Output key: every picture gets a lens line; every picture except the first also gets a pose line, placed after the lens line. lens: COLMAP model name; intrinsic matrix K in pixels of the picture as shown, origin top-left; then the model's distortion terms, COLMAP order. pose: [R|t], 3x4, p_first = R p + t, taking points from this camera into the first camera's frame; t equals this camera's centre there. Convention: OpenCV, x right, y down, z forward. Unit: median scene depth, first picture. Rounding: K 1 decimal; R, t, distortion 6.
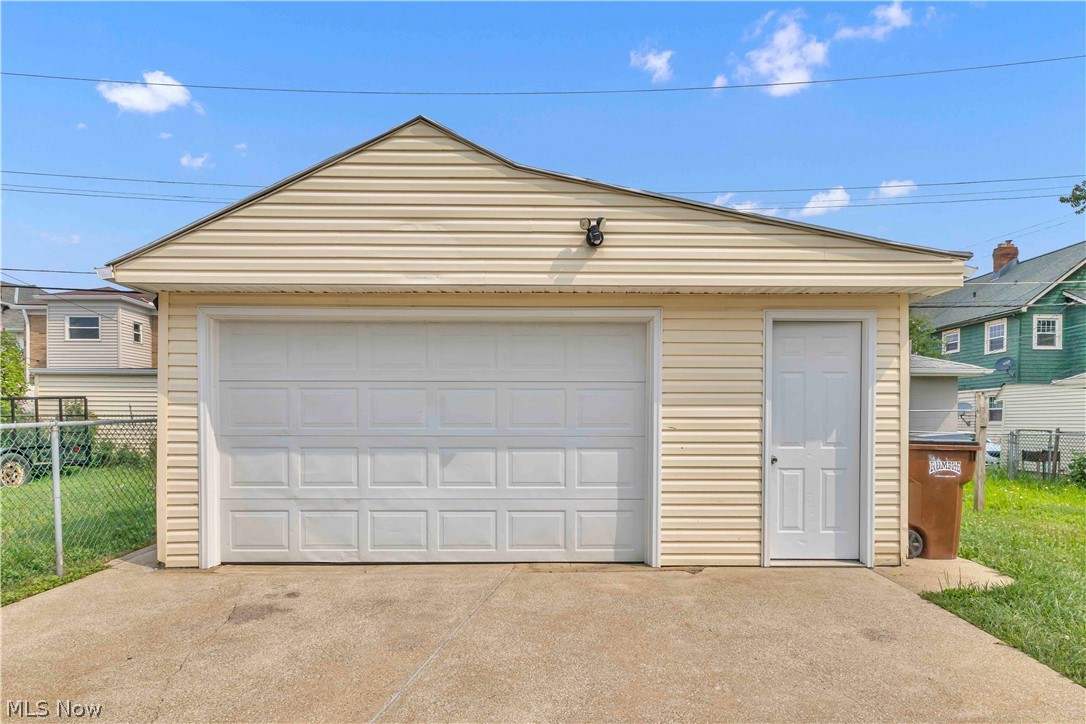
lens RADIAL K [[596.1, 0, 559.1], [0, 596.1, 434.3], [0, 0, 1]] dist [0.003408, -0.000701]
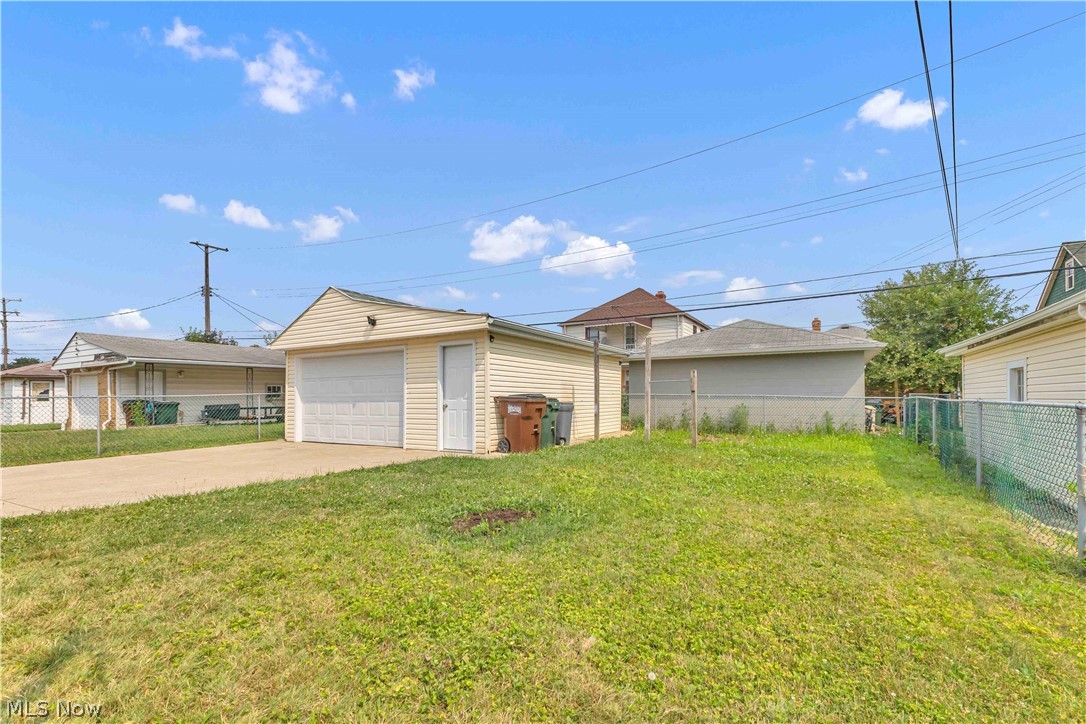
lens RADIAL K [[481.7, 0, 548.3], [0, 481.7, 390.7], [0, 0, 1]] dist [0.000742, -0.000156]
pose [[0.856498, -0.015456, -0.515919, 1.676884], [-0.001959, 0.999447, -0.033195, 0.045238], [0.516147, 0.029442, 0.855994, -0.401079]]
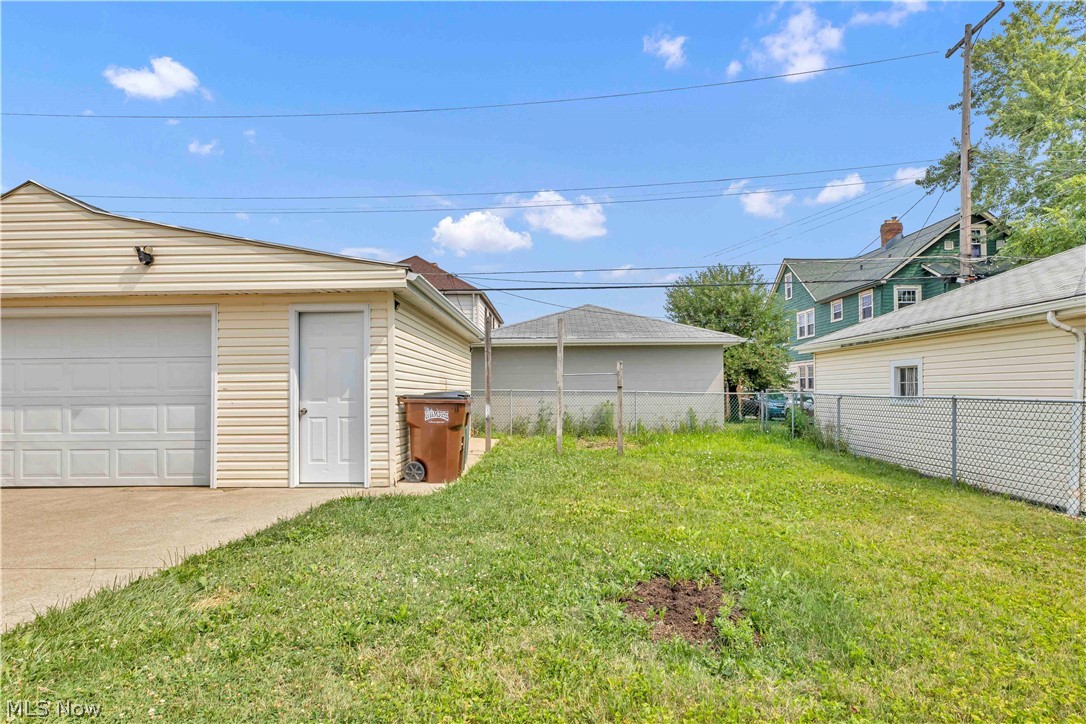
lens RADIAL K [[569.9, 0, 541.8], [0, 569.9, 383.3], [0, 0, 1]] dist [-0.000967, -0.001025]
pose [[0.999325, -0.011723, -0.034804, 0.967307], [0.010617, 0.999439, -0.031774, 0.025844], [0.035157, 0.031384, 0.998889, -0.313619]]
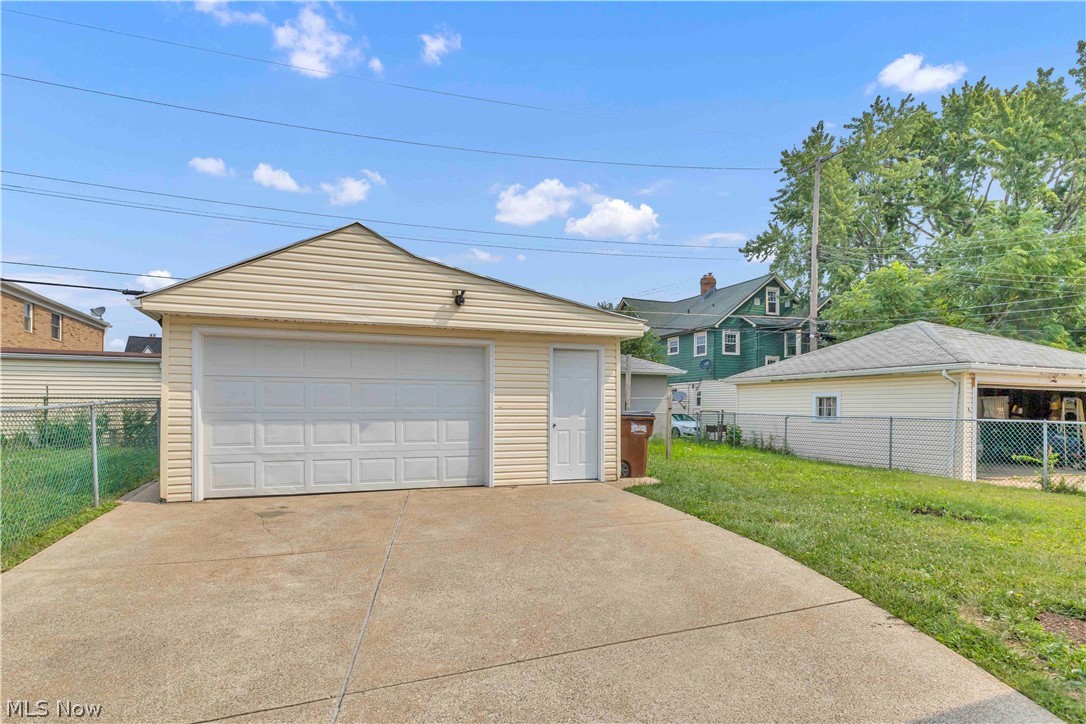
lens RADIAL K [[569.2, 0, 548.4], [0, 569.2, 413.3], [0, 0, 1]] dist [0.016148, -0.000171]
pose [[0.940185, -0.002119, 0.340658, -0.245486], [0.004961, 0.999960, -0.007470, 0.018957], [-0.340628, 0.008713, 0.940158, -0.620704]]
